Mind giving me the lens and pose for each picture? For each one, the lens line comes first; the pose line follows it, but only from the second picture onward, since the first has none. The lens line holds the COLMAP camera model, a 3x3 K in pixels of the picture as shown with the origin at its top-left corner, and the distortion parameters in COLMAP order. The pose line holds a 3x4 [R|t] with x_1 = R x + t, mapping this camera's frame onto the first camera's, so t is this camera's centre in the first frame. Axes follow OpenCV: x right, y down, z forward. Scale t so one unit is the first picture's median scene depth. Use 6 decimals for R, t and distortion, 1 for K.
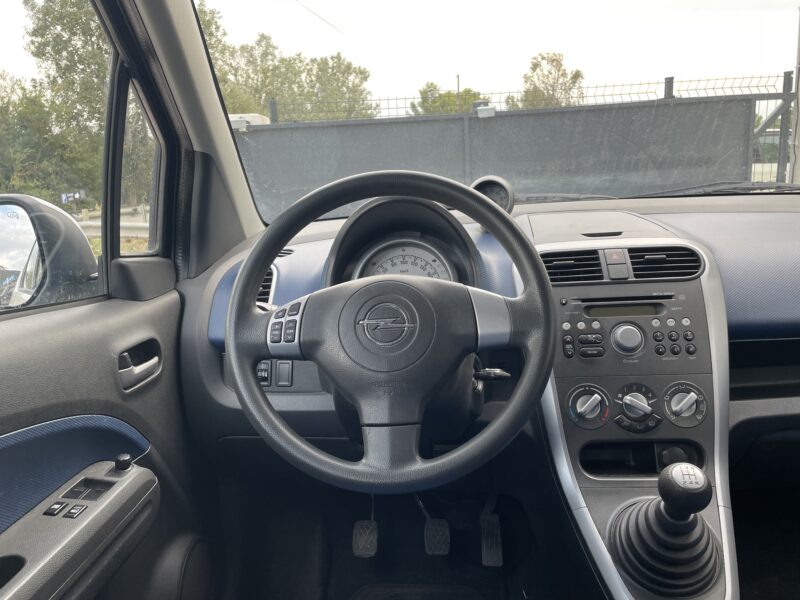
lens RADIAL K [[605.3, 0, 400.0], [0, 605.3, 300.0], [0, 0, 1]] dist [0.082333, -0.103989]
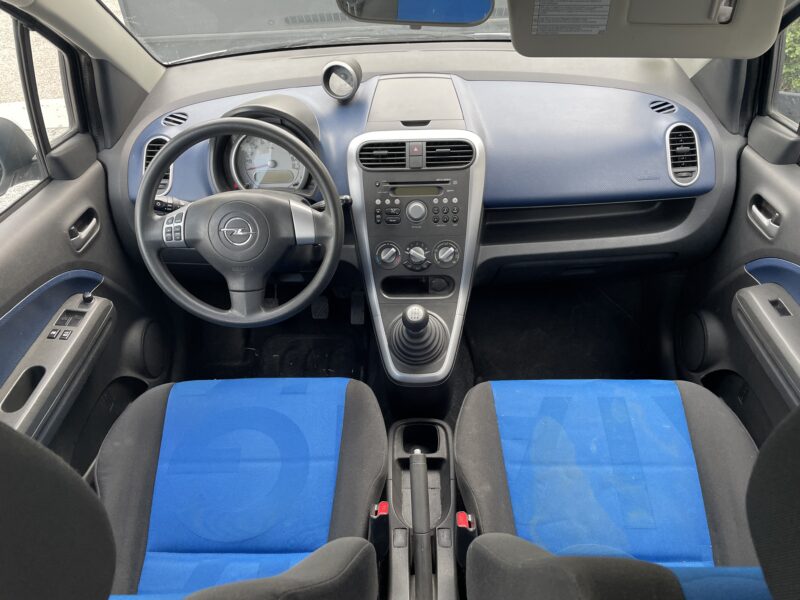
lens RADIAL K [[601.9, 0, 400.2], [0, 601.9, 295.2], [0, 0, 1]] dist [0.101591, -0.125816]
pose [[0.998594, -0.015335, 0.050736, 0.259415], [-0.009339, 0.891343, 0.453233, -0.436268], [-0.052174, -0.453070, 0.889947, -0.425307]]
